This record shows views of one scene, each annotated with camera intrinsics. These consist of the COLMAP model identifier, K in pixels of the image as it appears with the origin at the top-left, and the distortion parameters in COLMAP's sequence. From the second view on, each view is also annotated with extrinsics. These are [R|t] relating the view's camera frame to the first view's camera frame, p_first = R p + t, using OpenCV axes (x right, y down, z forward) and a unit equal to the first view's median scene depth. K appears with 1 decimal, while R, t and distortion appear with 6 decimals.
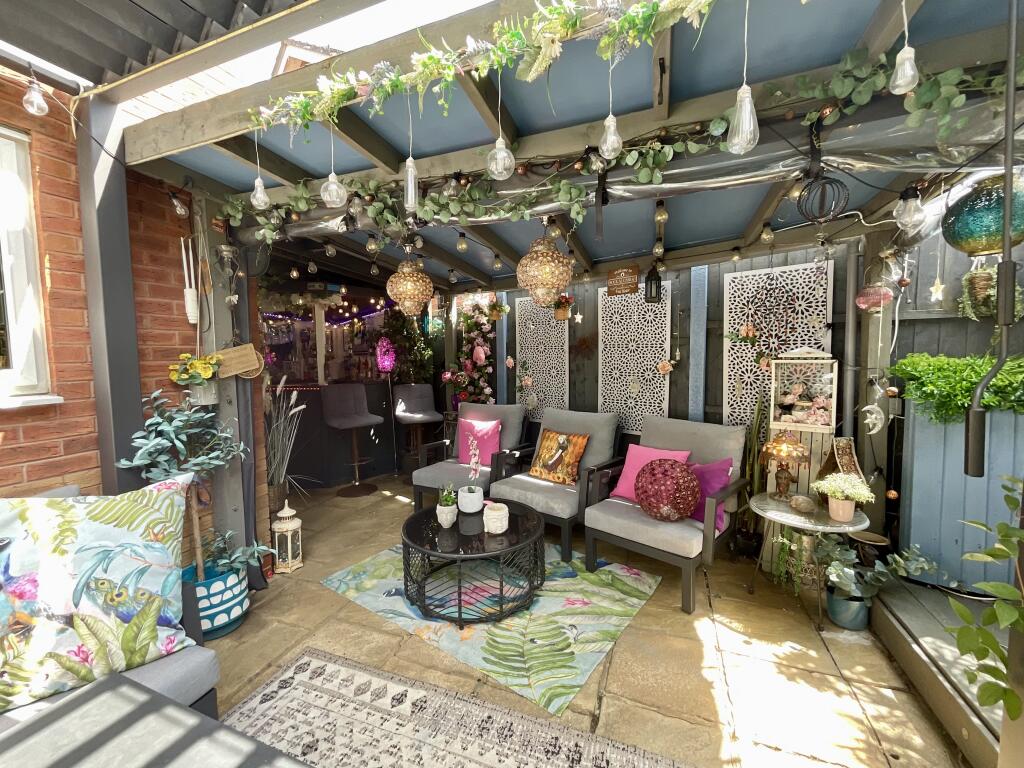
lens RADIAL K [[417.3, 0, 512.0], [0, 417.3, 384.0], [0, 0, 1]] dist [0.002102, -0.000364]
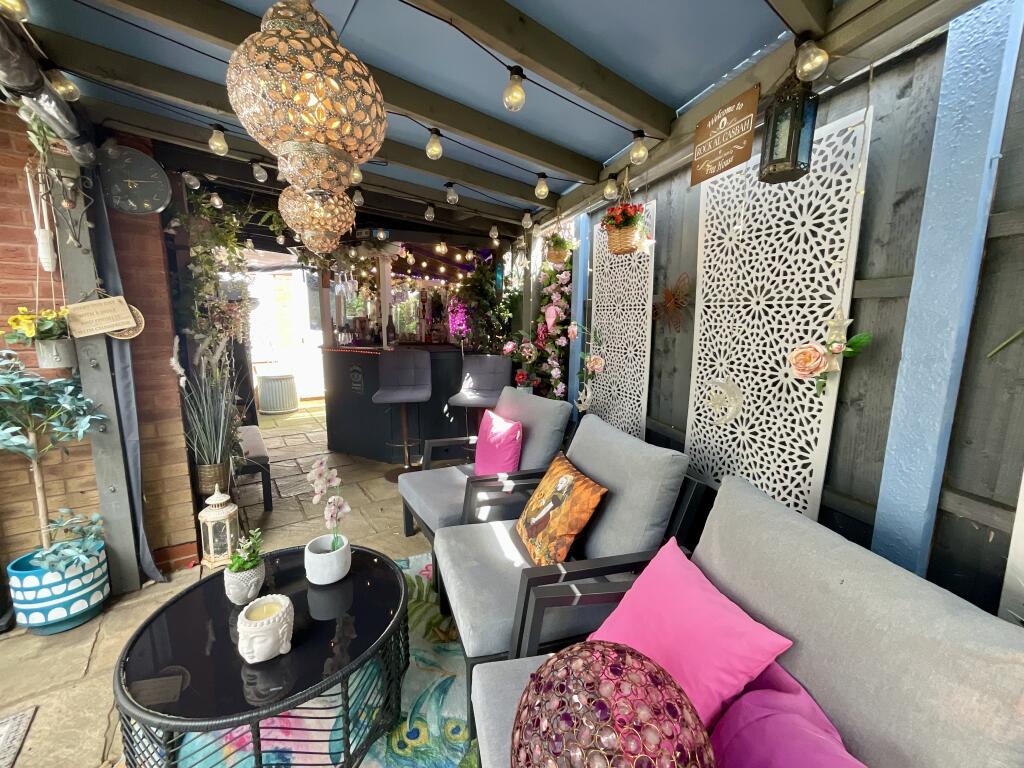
lens RADIAL K [[417.3, 0, 512.0], [0, 417.3, 384.0], [0, 0, 1]] dist [0.002102, -0.000364]
pose [[0.830368, 0.105285, -0.547179, 0.255066], [-0.059399, 0.993117, 0.100949, -0.029719], [0.554041, -0.051323, 0.830906, 0.401021]]
